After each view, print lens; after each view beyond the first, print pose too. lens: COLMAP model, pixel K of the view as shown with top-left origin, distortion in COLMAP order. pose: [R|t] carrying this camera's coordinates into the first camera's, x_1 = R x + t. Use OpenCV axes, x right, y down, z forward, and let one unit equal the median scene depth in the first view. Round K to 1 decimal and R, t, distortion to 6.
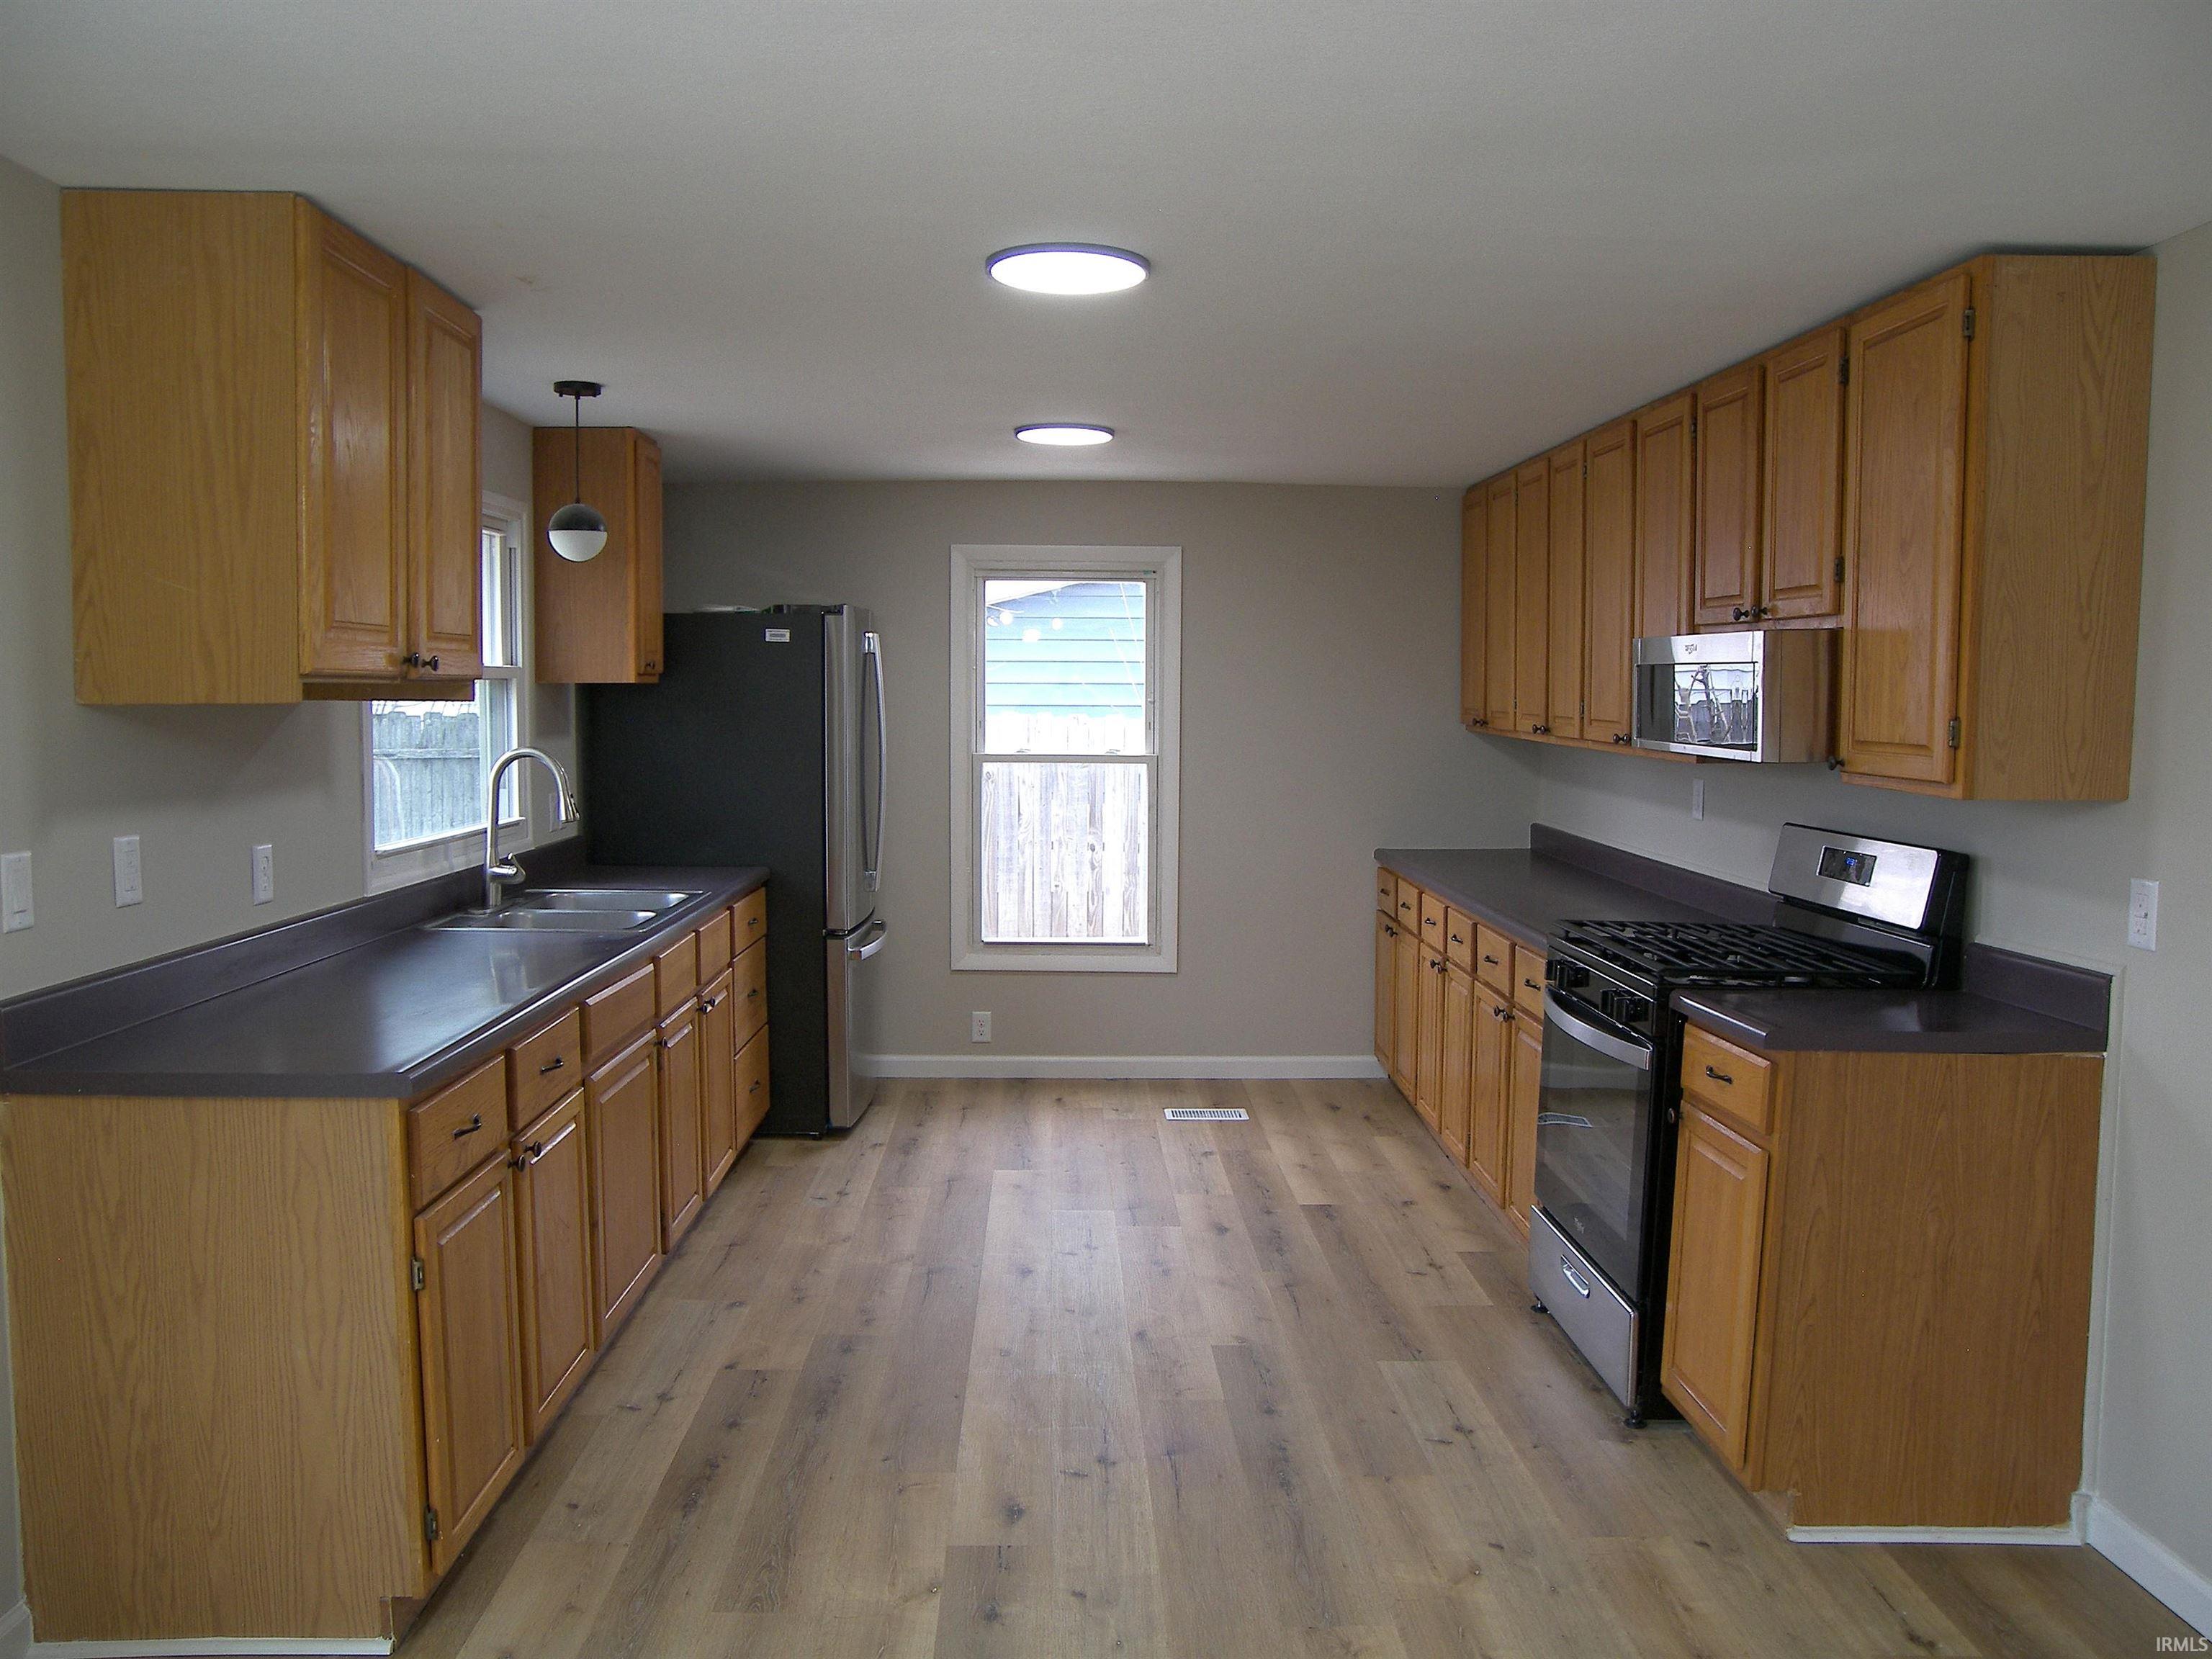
lens RADIAL K [[1768.7, 0, 1106.0], [0, 1768.7, 829.5], [0, 0, 1]] dist [-0.009182, -0.003962]
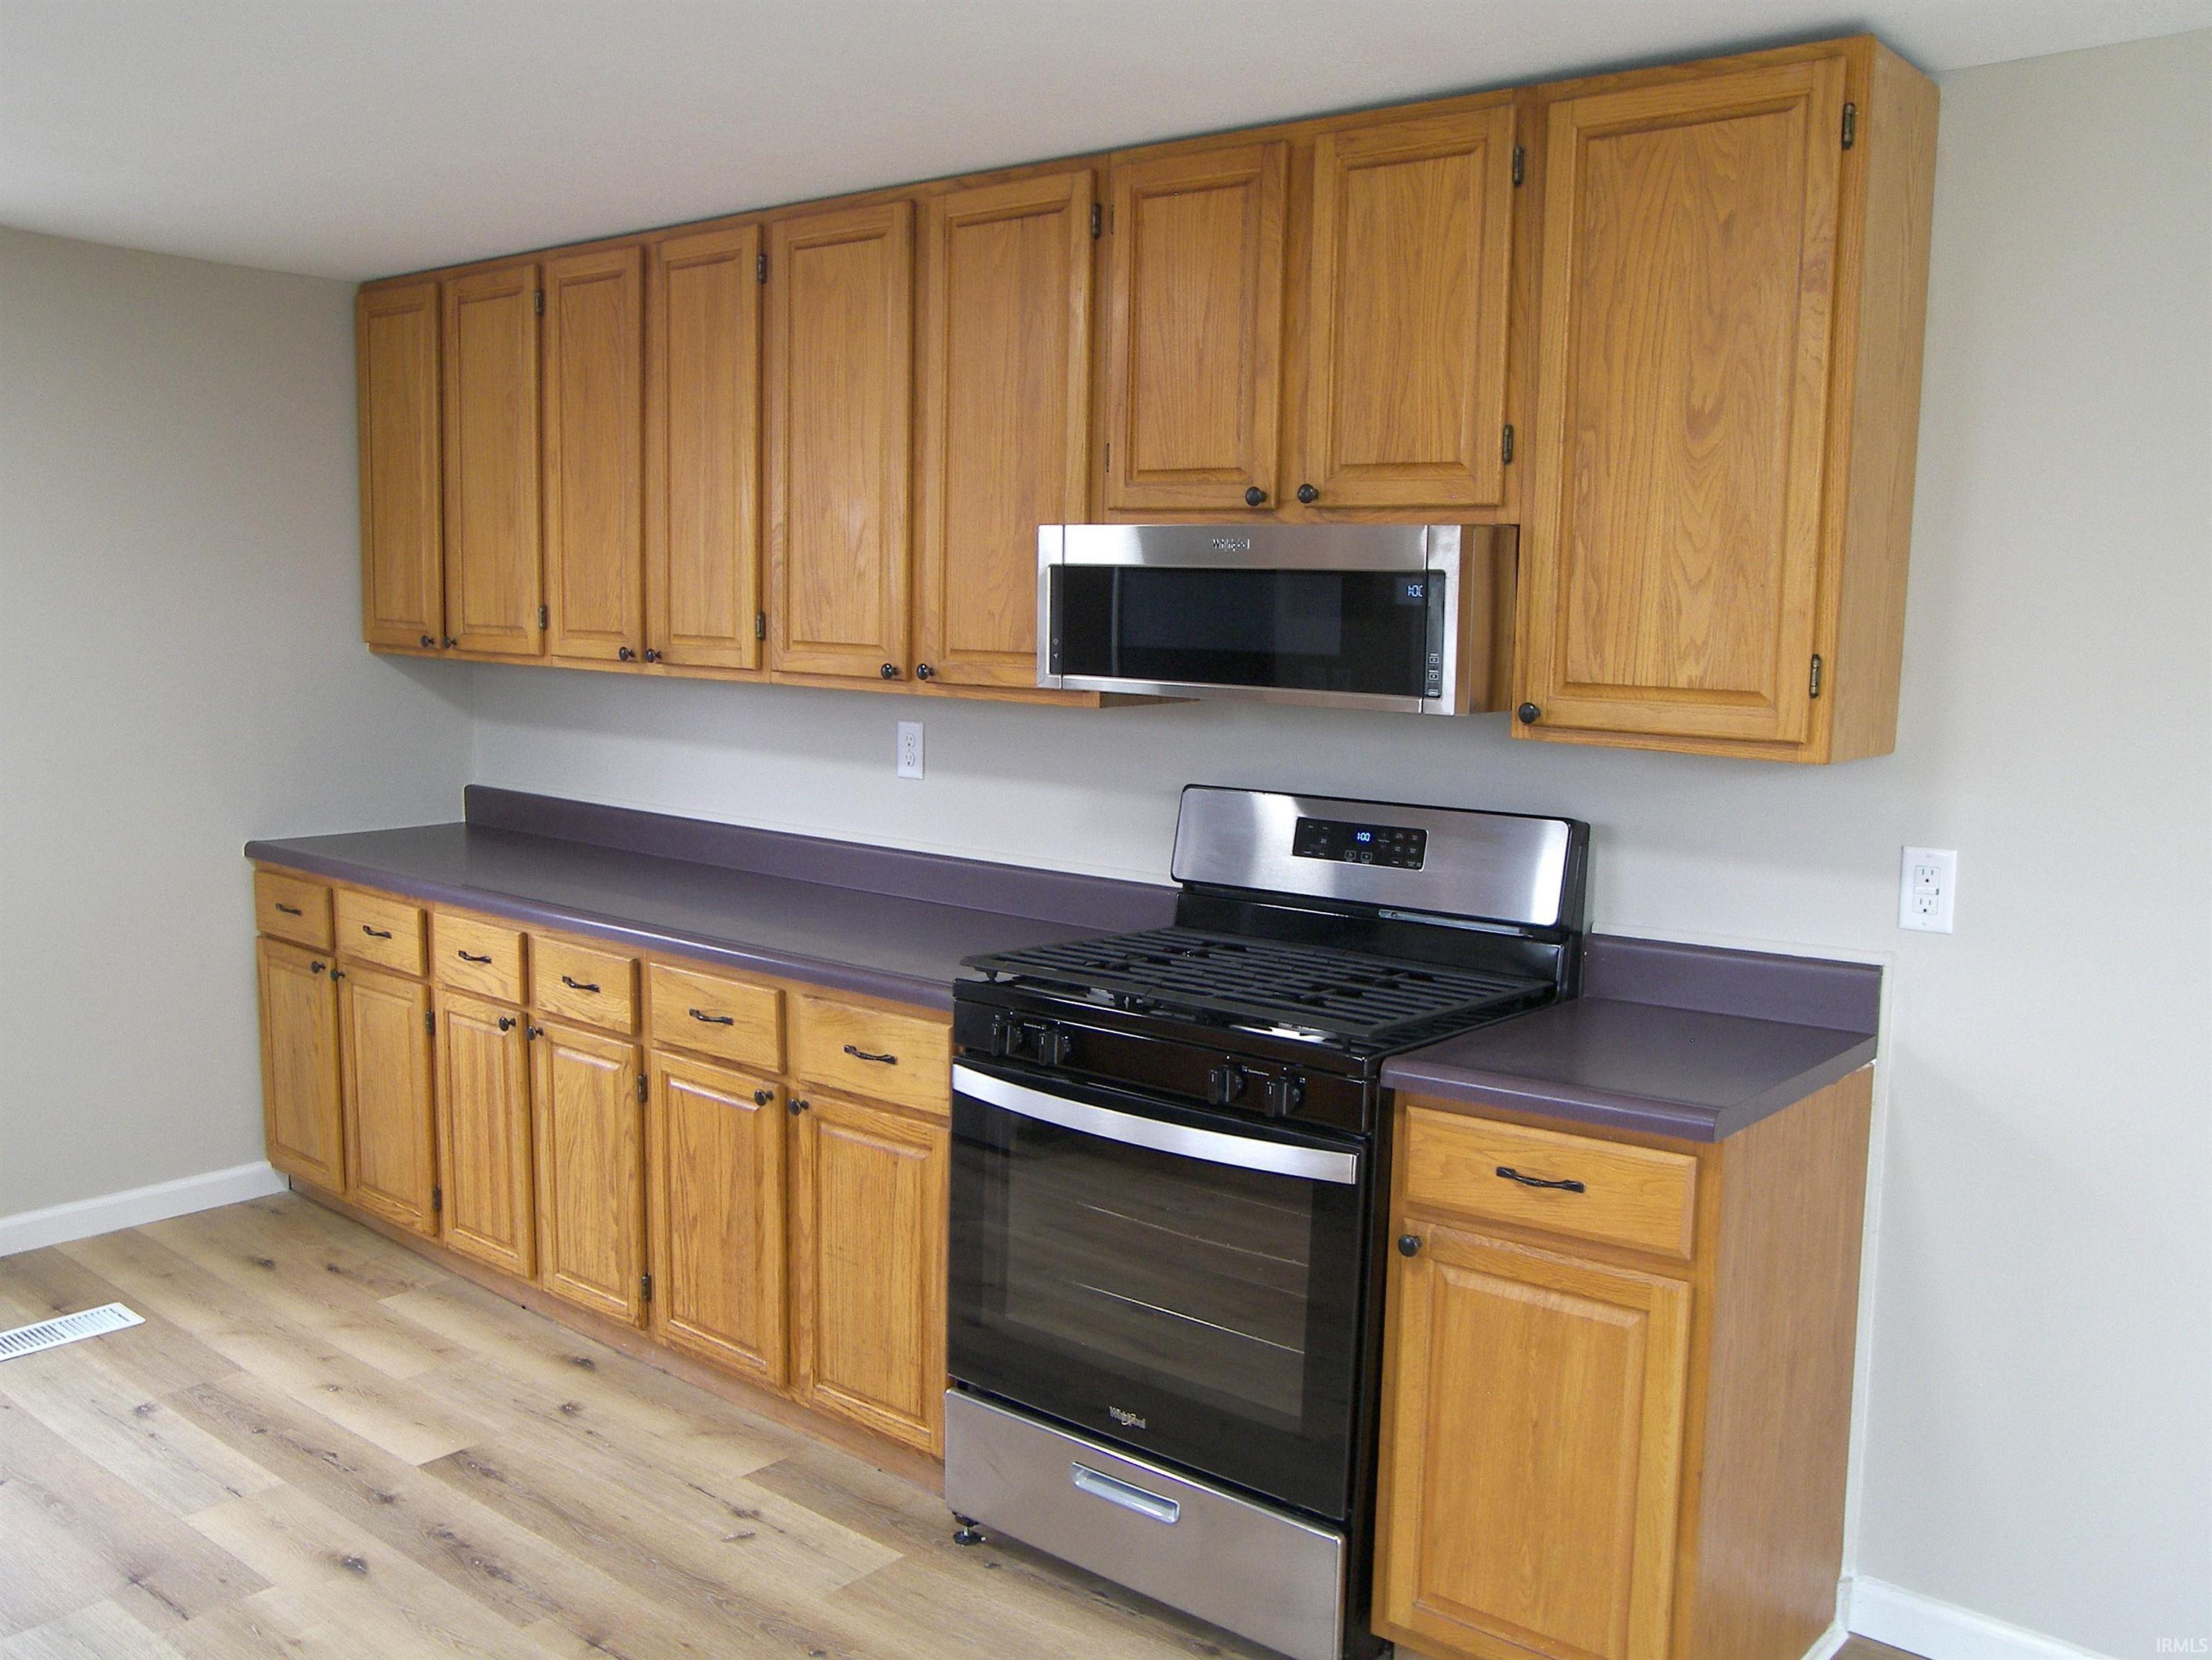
lens RADIAL K [[1933.5, 0, 1106.0], [0, 1933.5, 830.0], [0, 0, 1]] dist [-0.116903, 0.131723]
pose [[0.663552, -0.090096, 0.742685, -0.192587], [0.049226, 0.995829, 0.076825, -0.039595], [-0.746509, -0.014418, 0.665219, 0.406993]]
